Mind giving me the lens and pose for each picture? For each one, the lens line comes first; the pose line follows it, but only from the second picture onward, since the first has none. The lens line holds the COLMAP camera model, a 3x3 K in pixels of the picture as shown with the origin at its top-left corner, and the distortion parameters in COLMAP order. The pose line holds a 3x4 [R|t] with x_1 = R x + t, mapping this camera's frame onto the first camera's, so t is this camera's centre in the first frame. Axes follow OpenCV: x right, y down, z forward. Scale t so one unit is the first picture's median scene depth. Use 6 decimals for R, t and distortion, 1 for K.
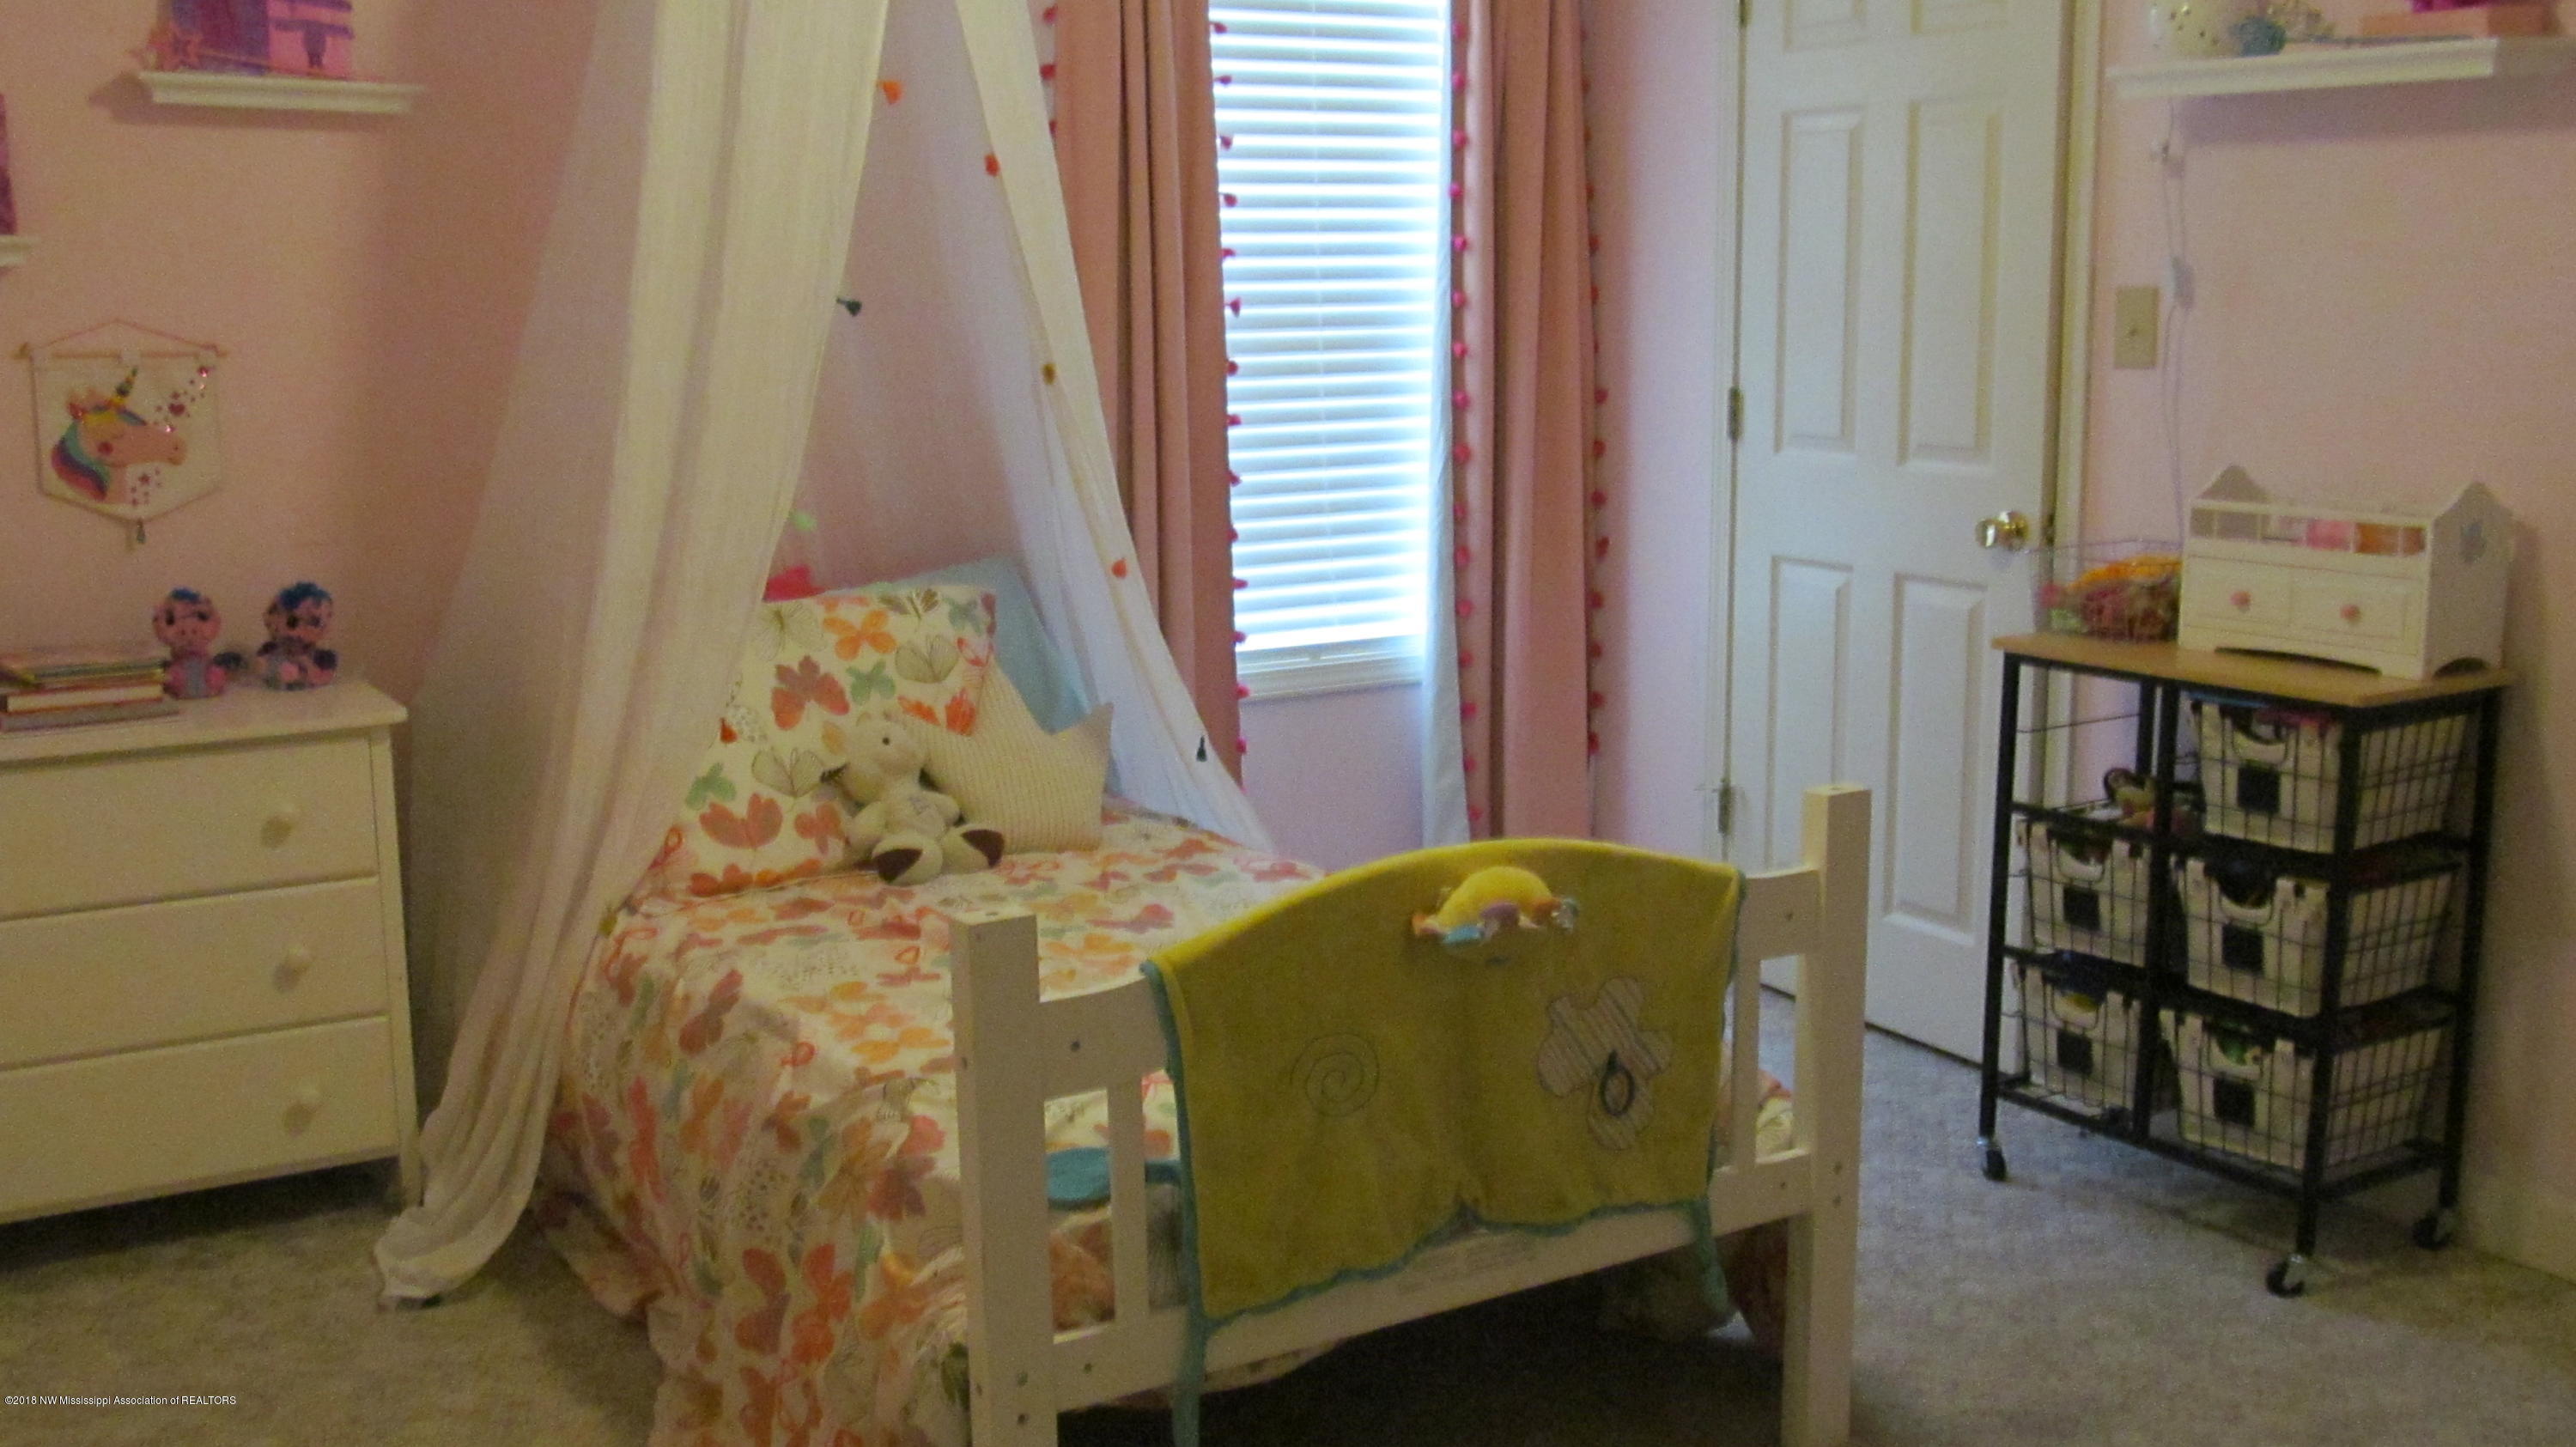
lens RADIAL K [[2510.3, 0, 1288.6], [0, 2510.3, 724.9], [0, 0, 1]] dist [-0.023278, 0.000000]
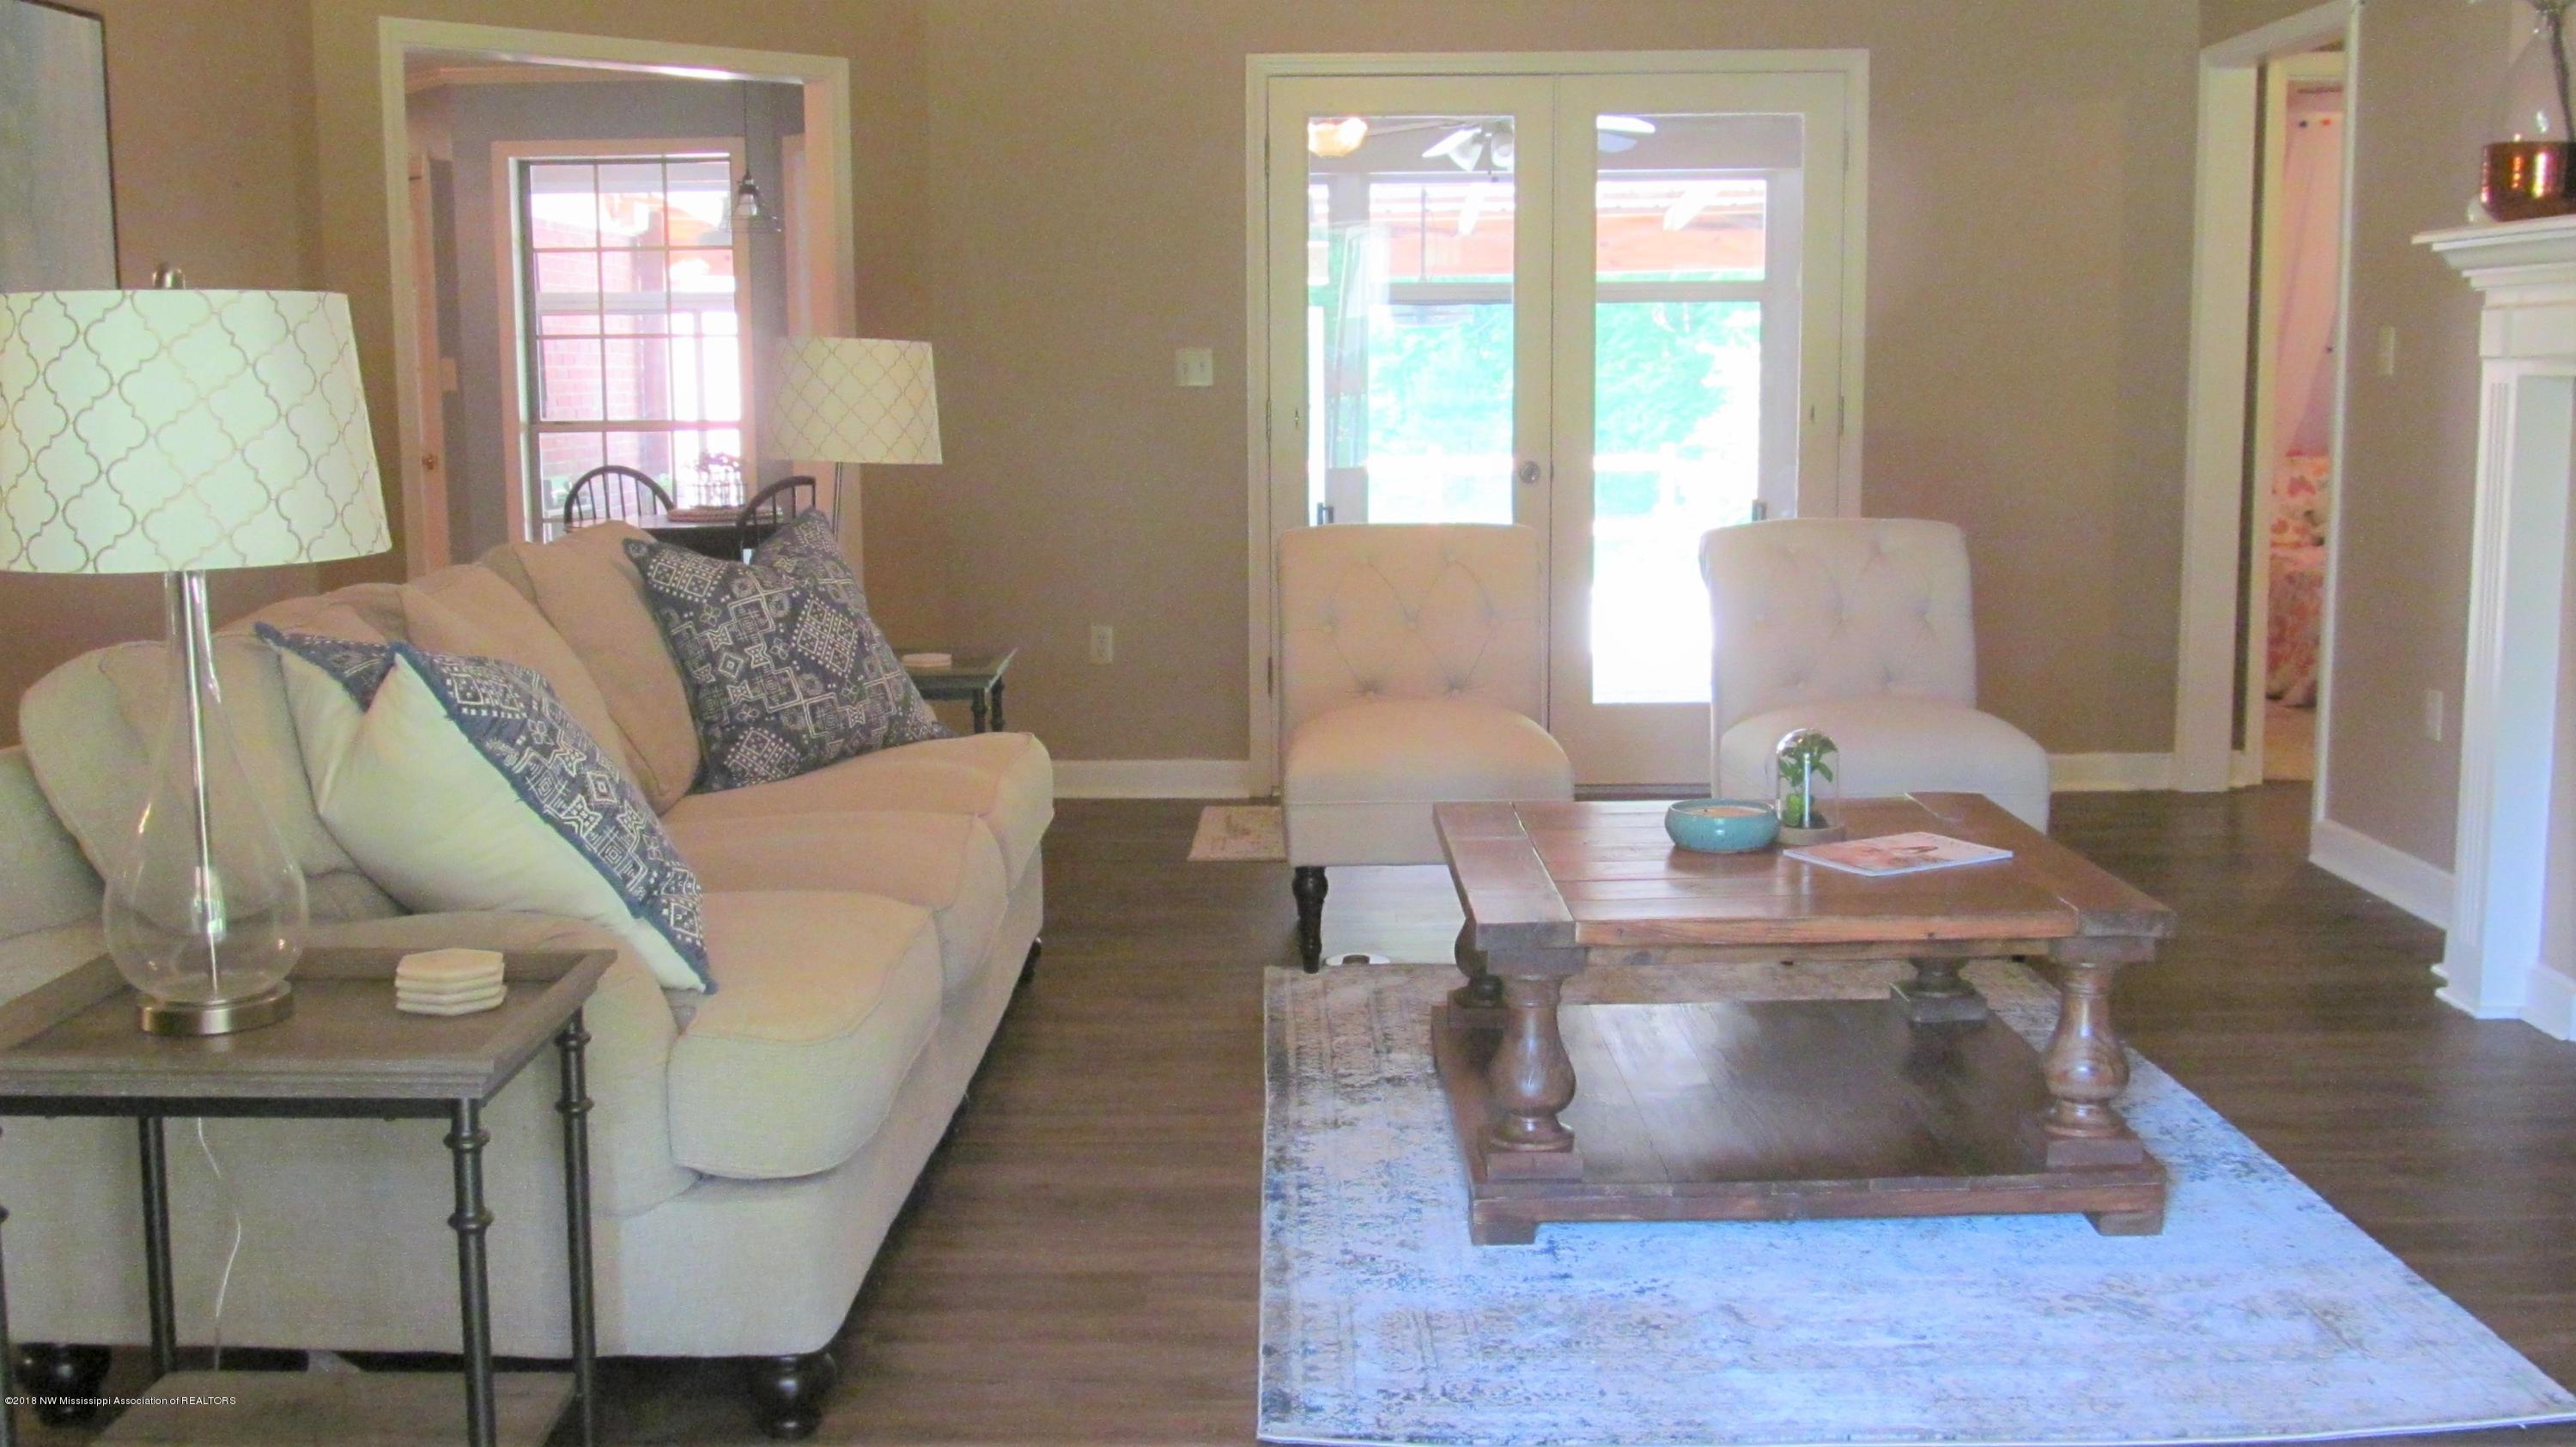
lens RADIAL K [[2510.3, 0, 1288.1], [0, 2510.3, 720.7], [0, 0, 1]] dist [-0.023278, 0.000000]
pose [[0.852609, 0.079801, -0.516419, 0.311520], [-0.097767, 0.995180, -0.007632, 0.384623], [0.513321, 0.056996, 0.856302, -1.988927]]
